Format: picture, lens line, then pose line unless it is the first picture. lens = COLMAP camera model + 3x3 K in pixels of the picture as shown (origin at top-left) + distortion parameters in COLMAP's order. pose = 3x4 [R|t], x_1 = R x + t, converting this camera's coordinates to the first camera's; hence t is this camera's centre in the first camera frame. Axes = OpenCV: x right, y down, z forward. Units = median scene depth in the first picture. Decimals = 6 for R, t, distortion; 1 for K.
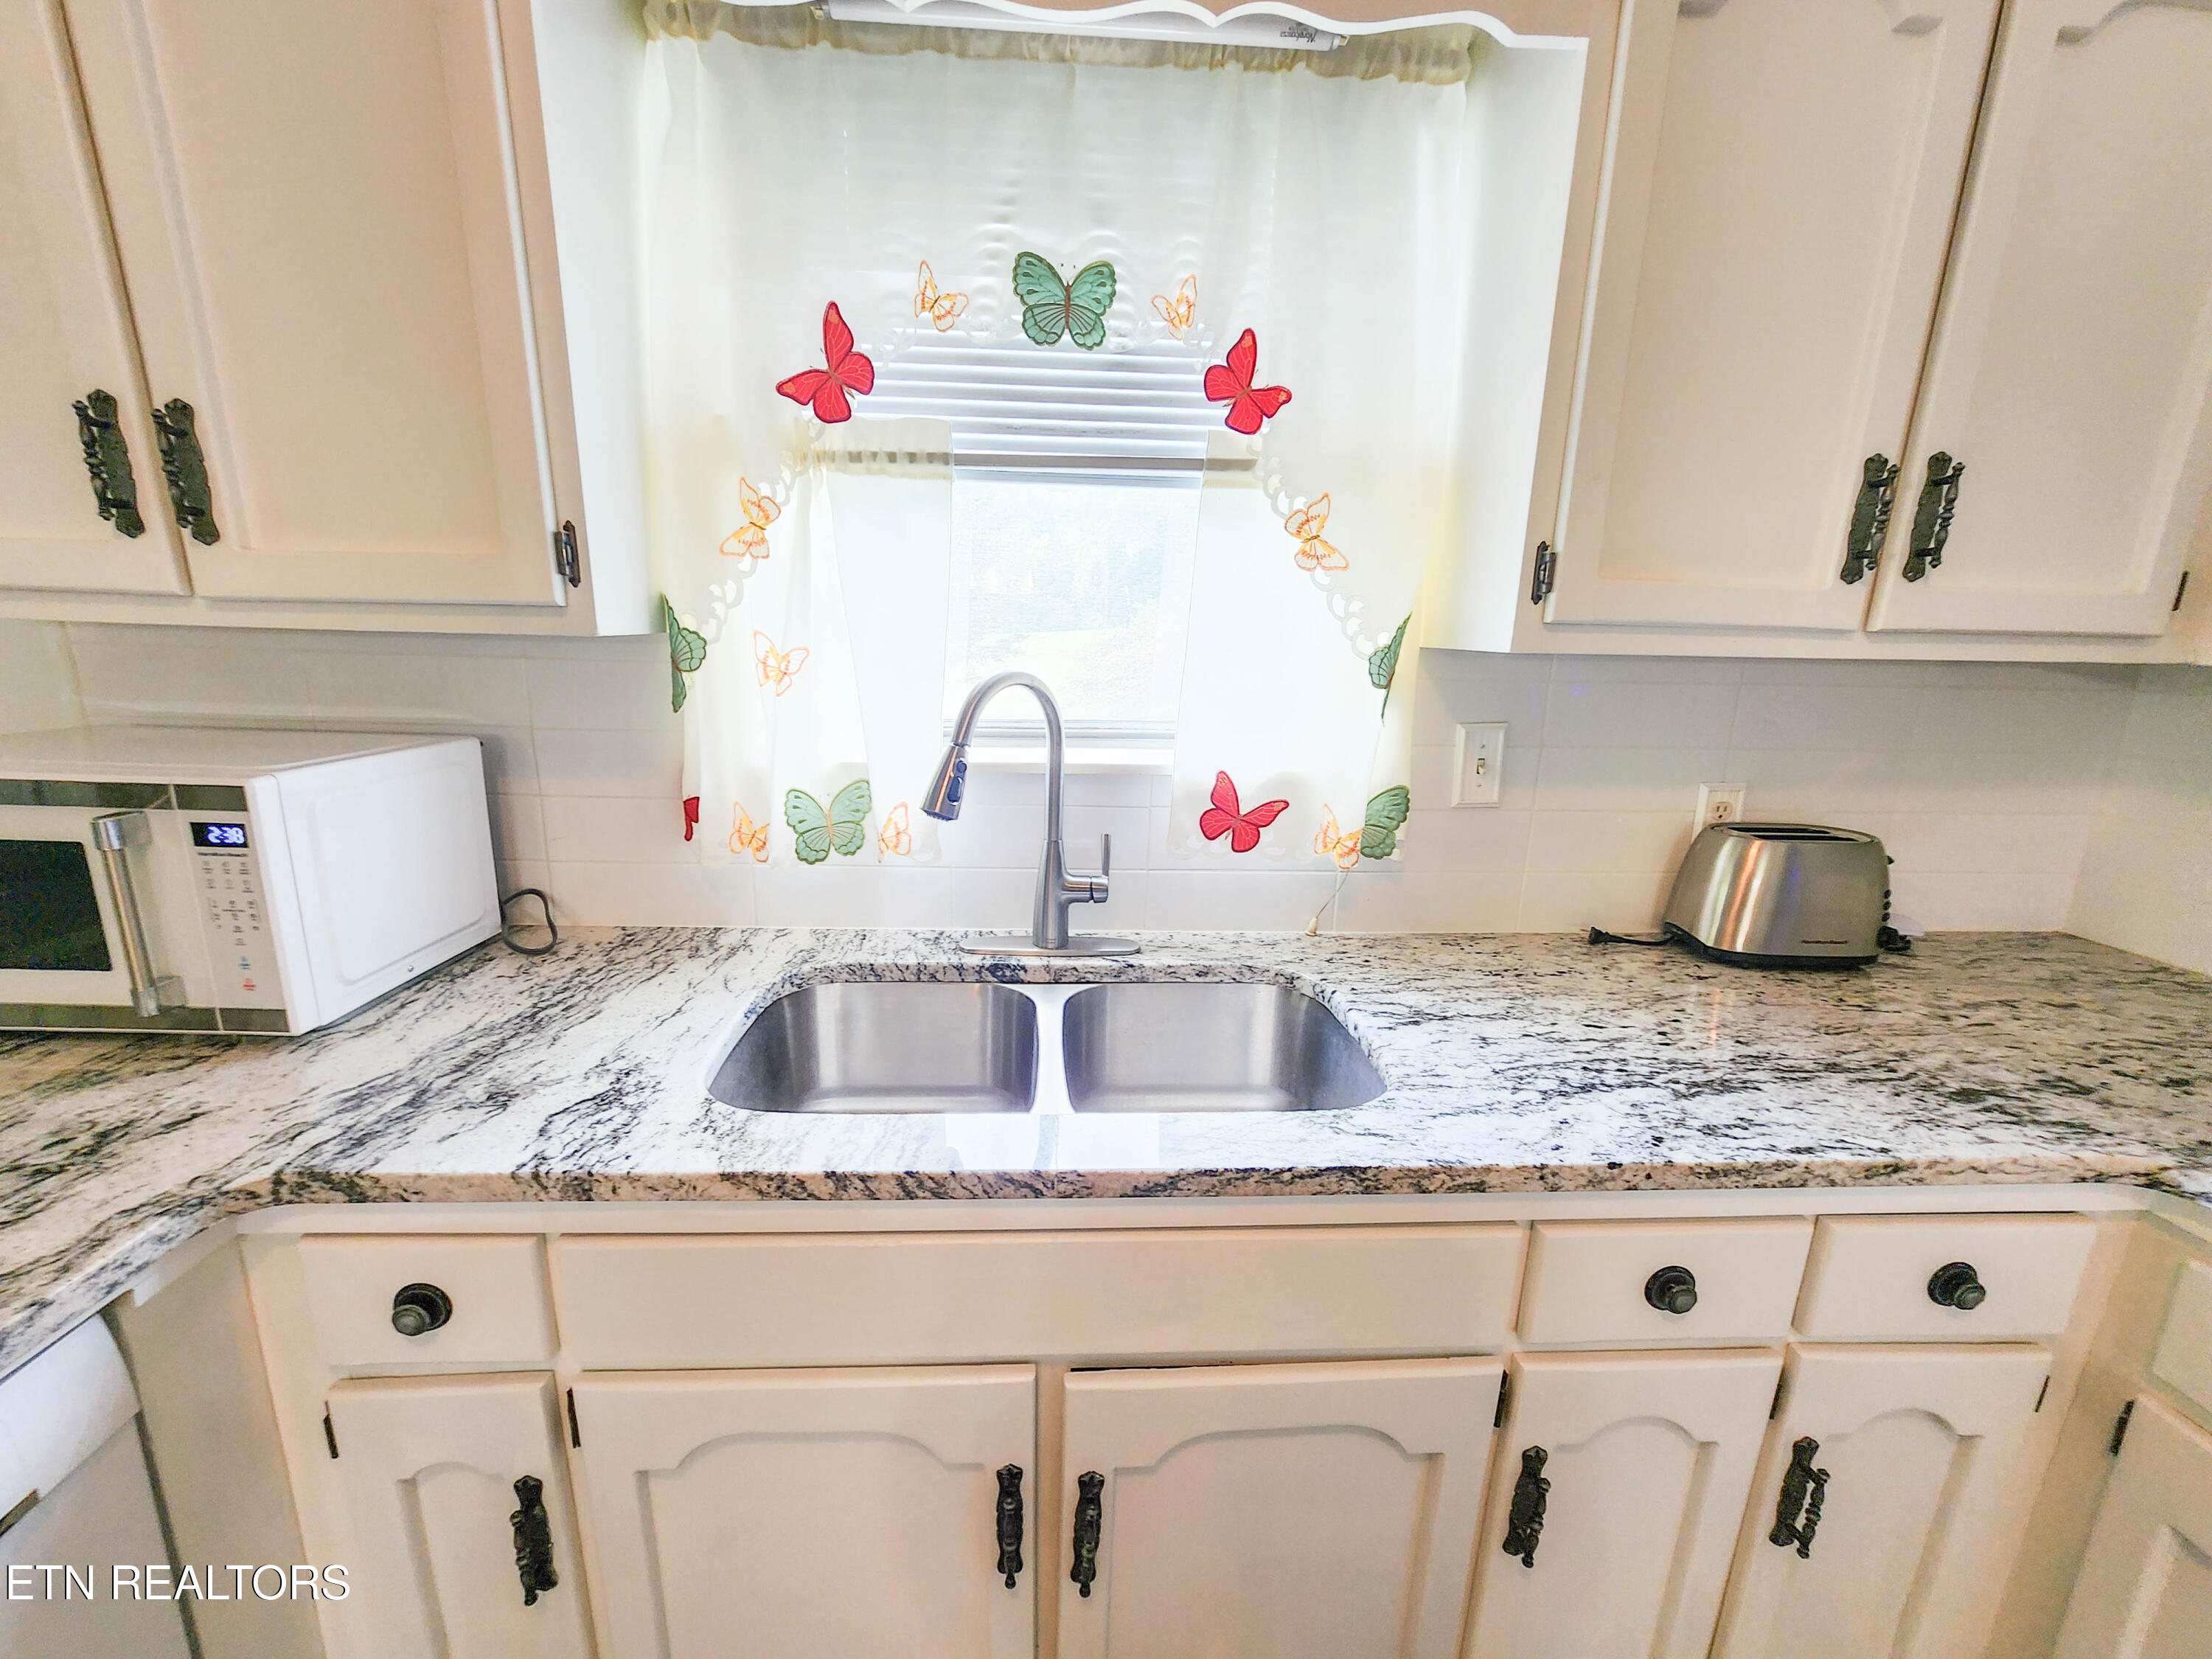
lens RADIAL K [[921.5, 0, 1091.3], [0, 921.5, 846.4], [0, 0, 1]] dist [0.003246, 0.000632]
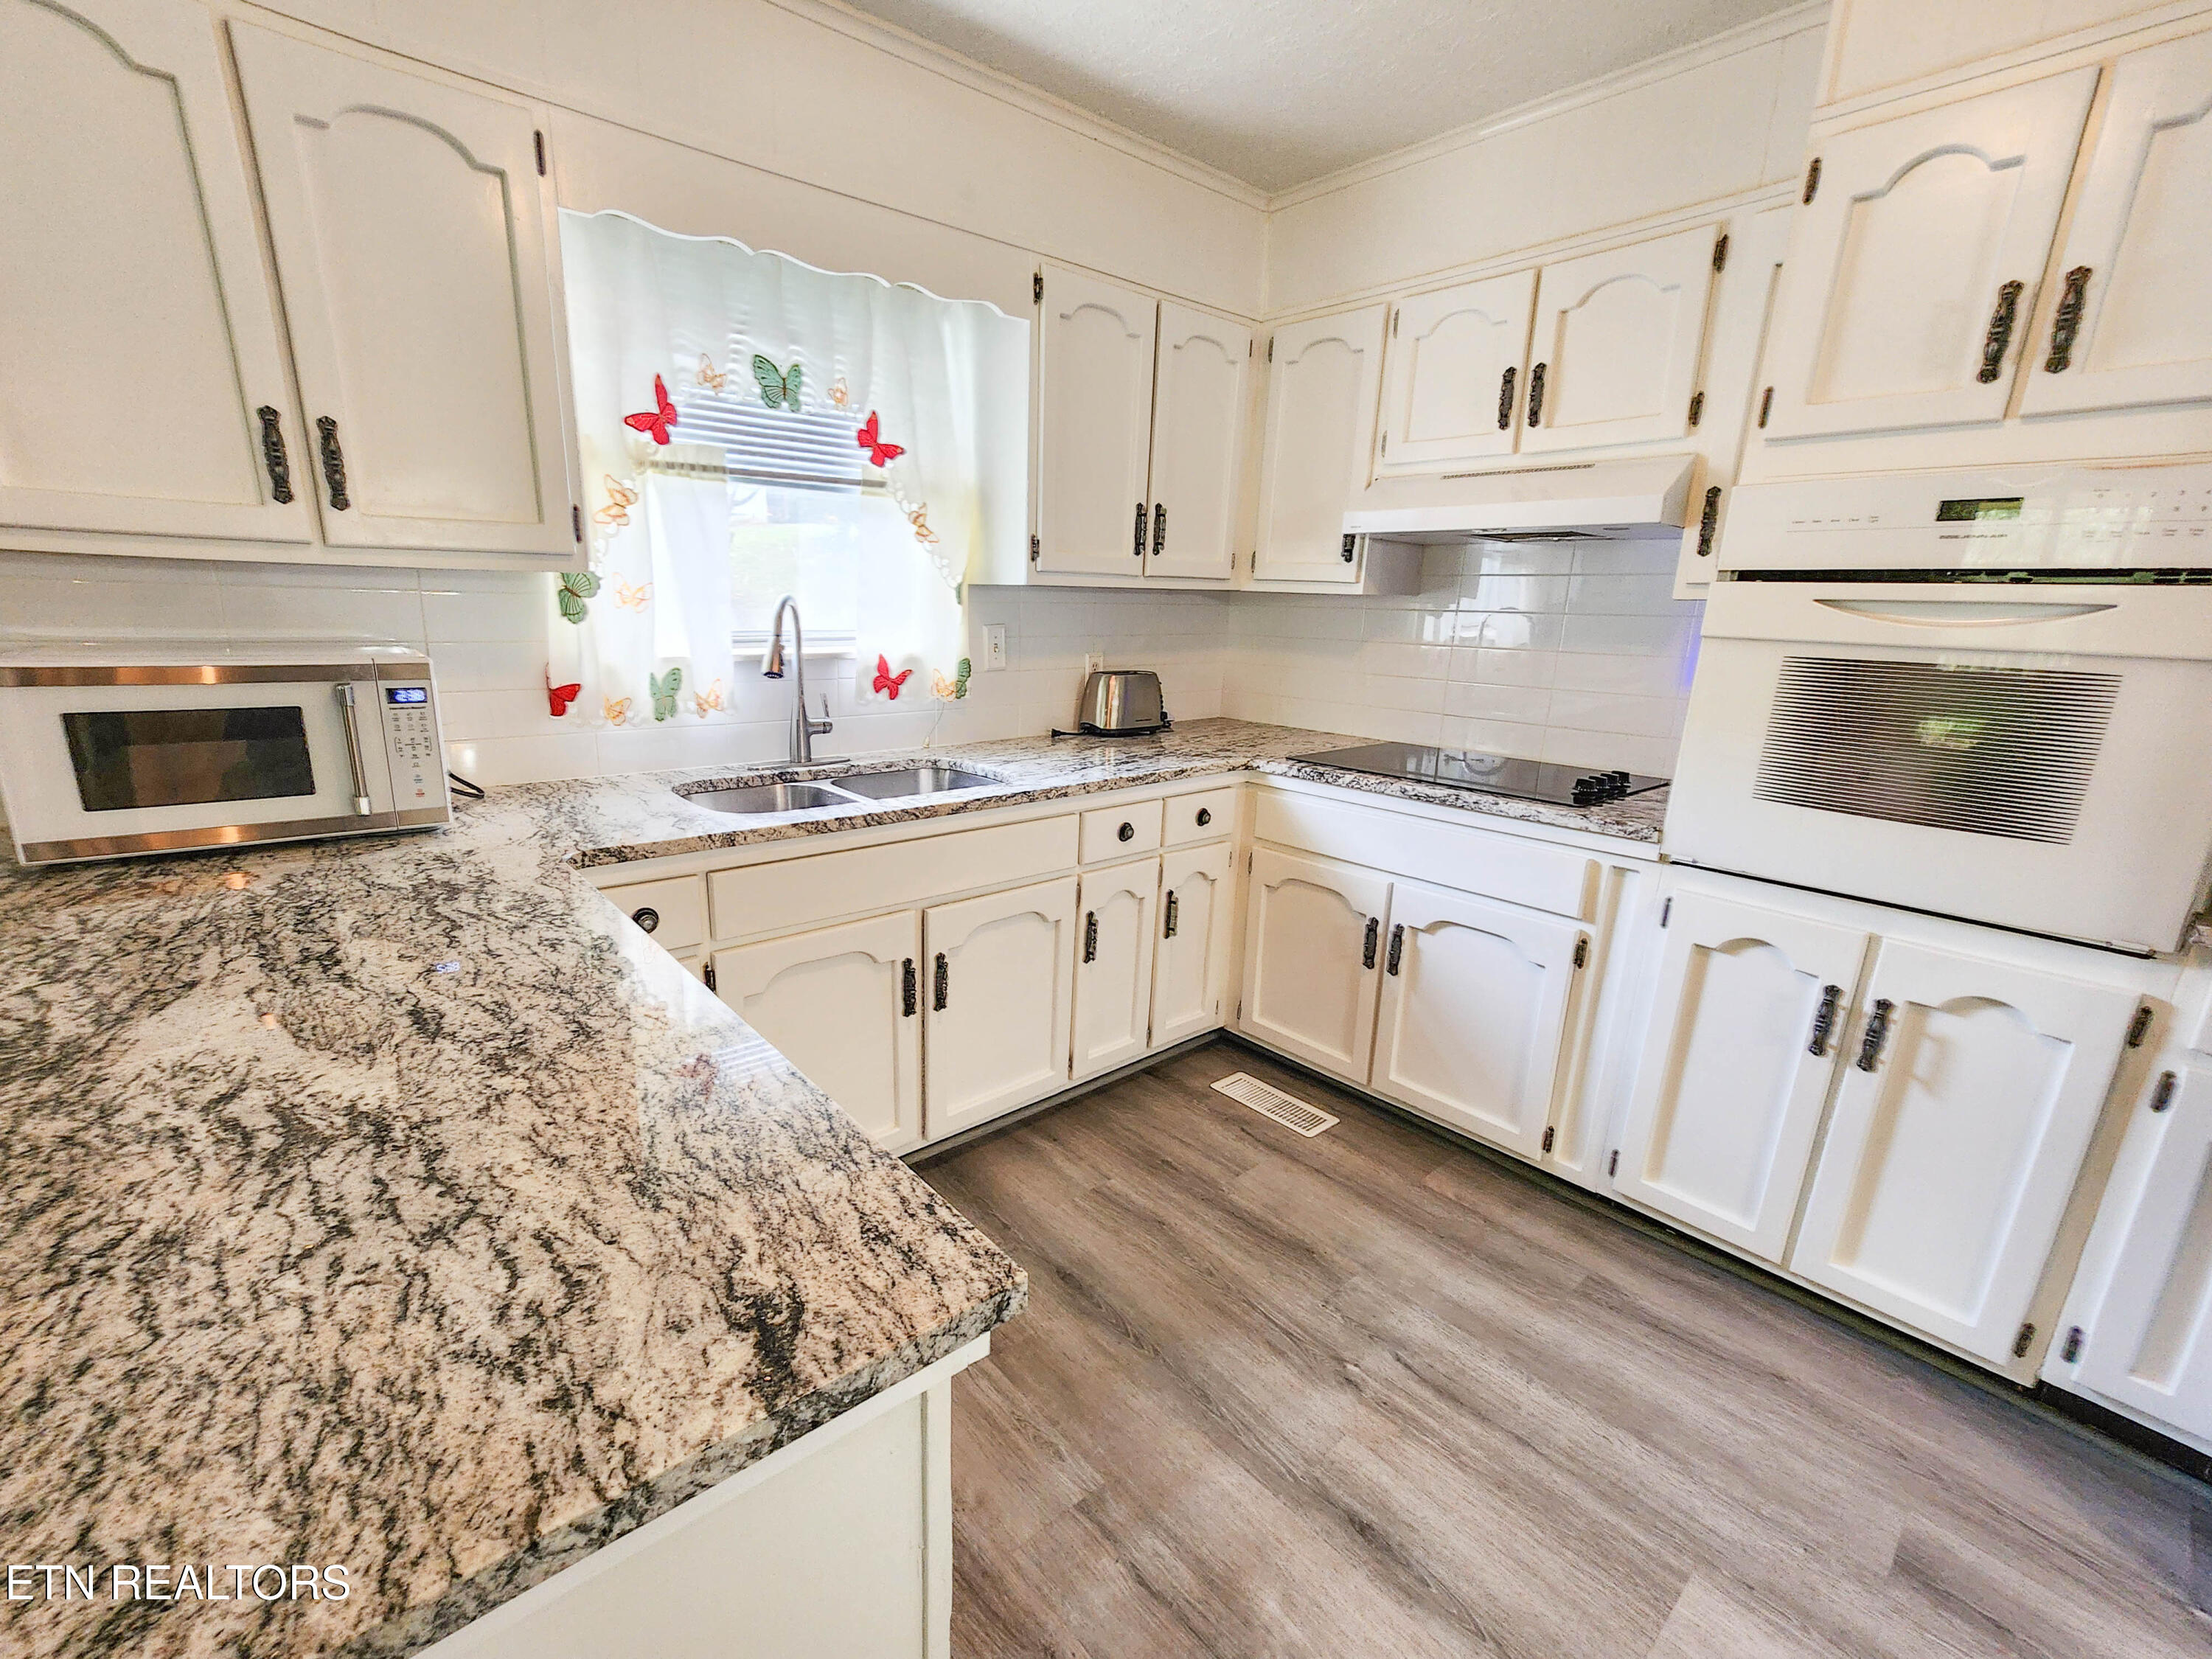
lens RADIAL K [[948.5, 0, 1051.0], [0, 948.5, 856.7], [0, 0, 1]] dist [0.000178, -0.000474]
pose [[0.800606, -0.163682, 0.576401, -0.826683], [0.136644, 0.986492, 0.090342, 0.213358], [-0.583403, 0.006433, 0.812158, -0.790763]]
